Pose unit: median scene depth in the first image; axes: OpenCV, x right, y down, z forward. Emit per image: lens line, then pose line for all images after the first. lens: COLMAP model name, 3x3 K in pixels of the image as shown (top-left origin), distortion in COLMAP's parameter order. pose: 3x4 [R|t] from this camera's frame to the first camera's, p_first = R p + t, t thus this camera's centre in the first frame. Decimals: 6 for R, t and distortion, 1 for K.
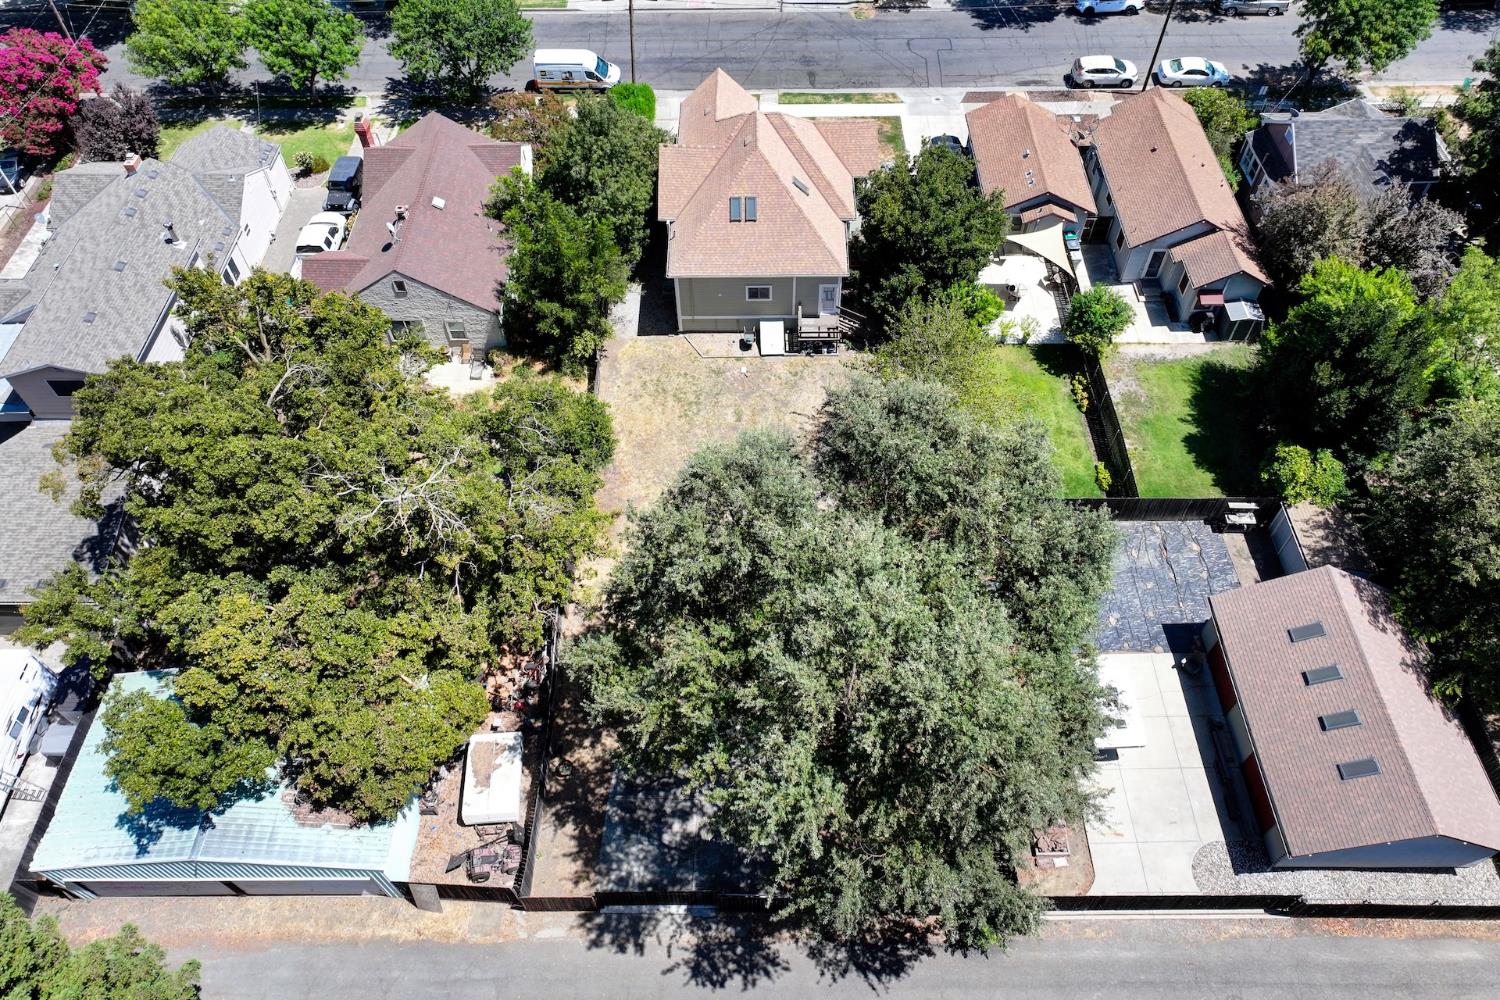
lens RADIAL K [[1027.3, 0, 760.3], [0, 1027.3, 495.3], [0, 0, 1]] dist [-0.001446, -0.000705]
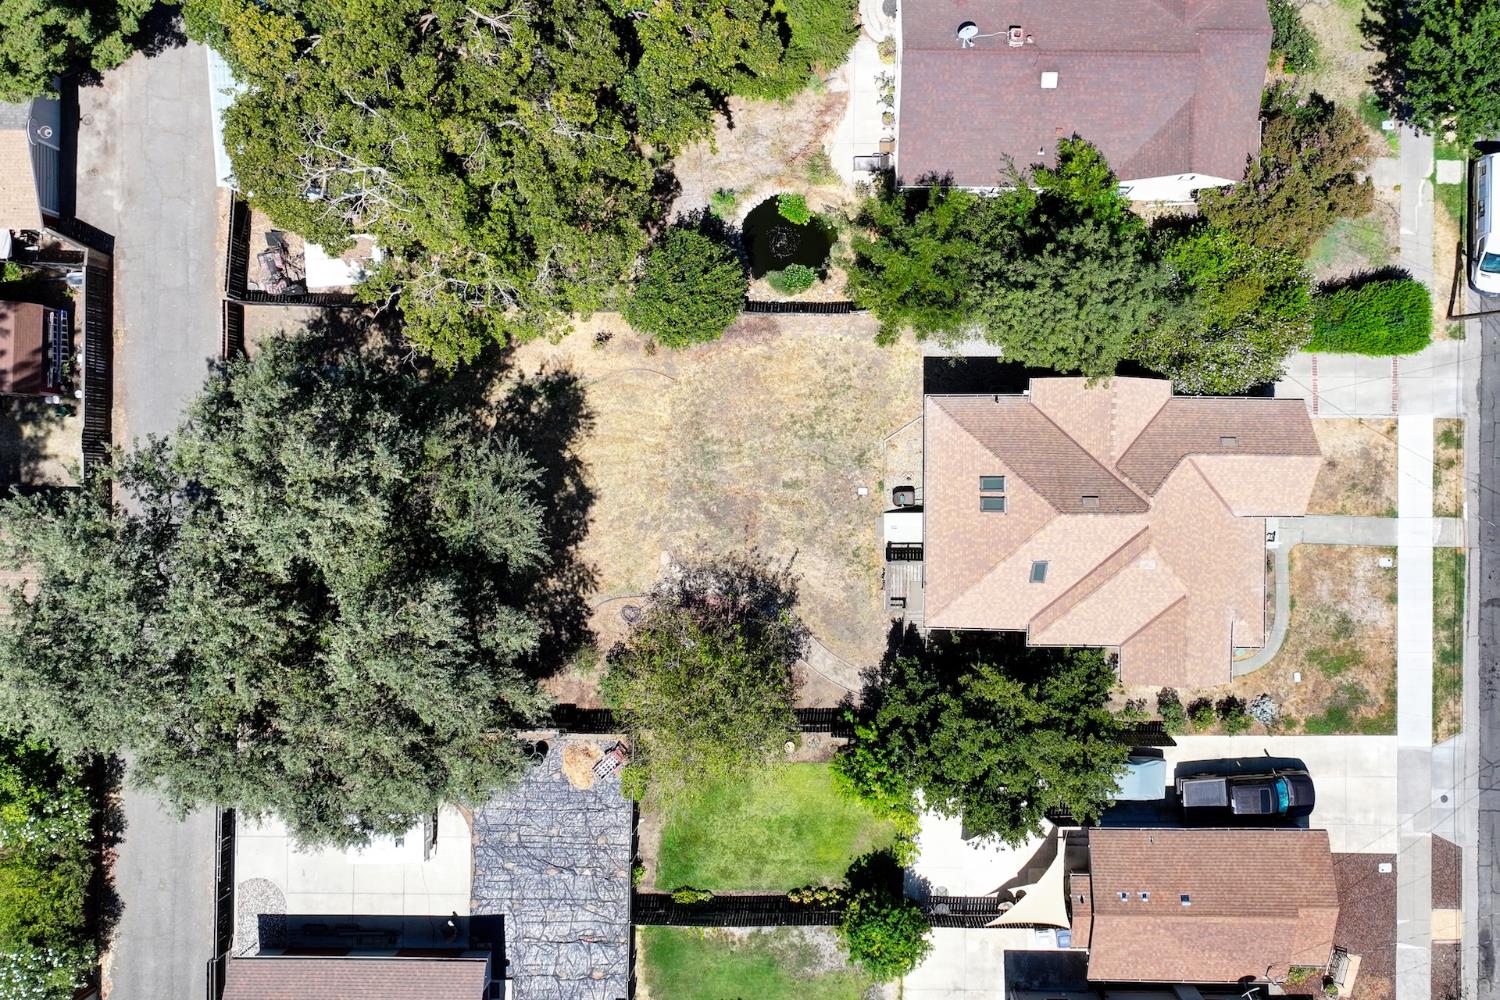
lens RADIAL K [[1027.3, 0, 760.3], [0, 1027.3, 495.3], [0, 0, 1]] dist [-0.001446, -0.000705]
pose [[-0.011807, 0.999917, 0.005116, -0.016445], [-0.787879, -0.012454, 0.615704, -0.593736], [0.615717, 0.003238, 0.787961, 0.332137]]
